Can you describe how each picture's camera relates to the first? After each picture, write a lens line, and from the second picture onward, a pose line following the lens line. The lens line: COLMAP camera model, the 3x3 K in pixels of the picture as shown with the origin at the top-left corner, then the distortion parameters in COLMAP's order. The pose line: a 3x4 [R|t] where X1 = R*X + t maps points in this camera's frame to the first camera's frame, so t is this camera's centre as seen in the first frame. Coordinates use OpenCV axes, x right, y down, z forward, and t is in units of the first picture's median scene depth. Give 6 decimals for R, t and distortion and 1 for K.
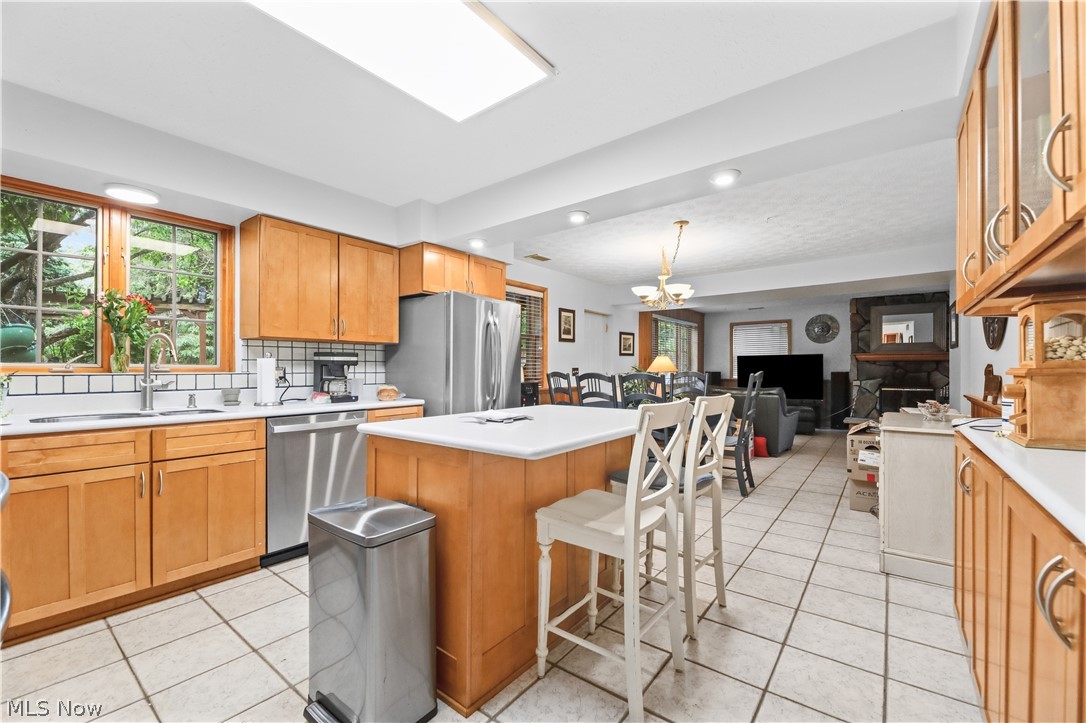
lens RADIAL K [[448.8, 0, 546.2], [0, 448.8, 367.5], [0, 0, 1]] dist [-0.002622, -0.003313]
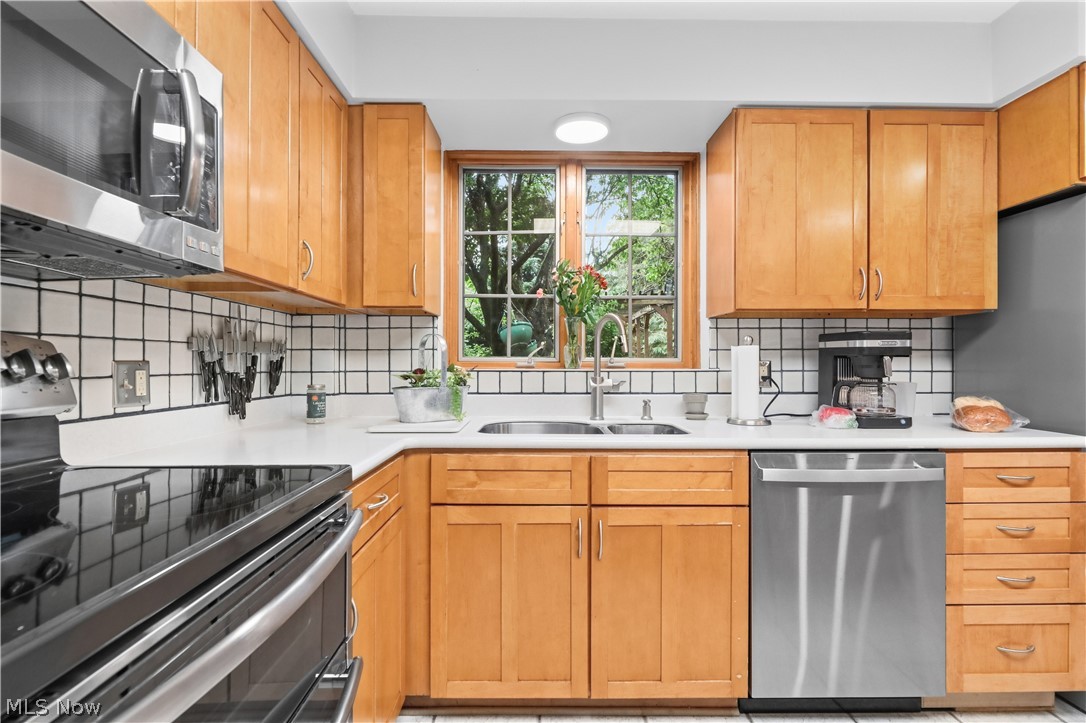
lens RADIAL K [[528.0, 0, 542.5], [0, 528.0, 366.7], [0, 0, 1]] dist [0.001231, 0.001007]
pose [[0.626044, 0.002599, -0.779783, -0.237273], [0.001040, 0.999991, 0.004168, 0.004200], [0.779787, -0.003421, 0.626036, 0.336893]]
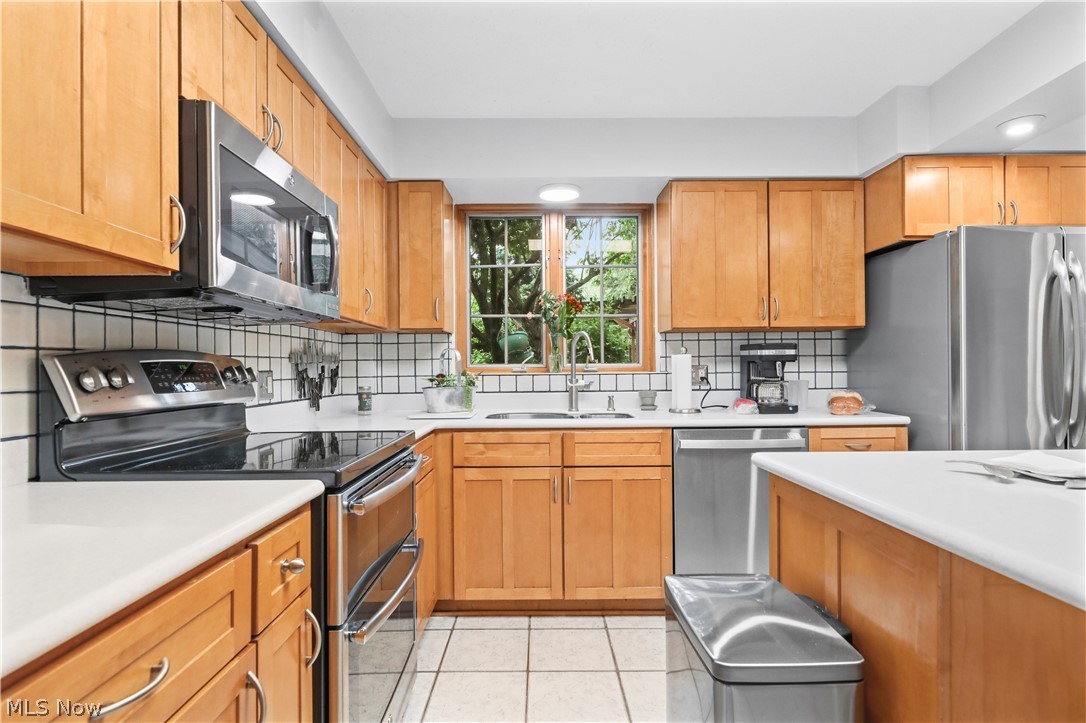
lens RADIAL K [[555.0, 0, 536.2], [0, 555.0, 364.1], [0, 0, 1]] dist [0.003248, -0.001458]
pose [[0.615854, -0.013196, -0.787750, 0.009304], [0.011253, 0.999905, -0.007952, 0.001822], [0.787780, -0.003967, 0.615944, 0.167262]]
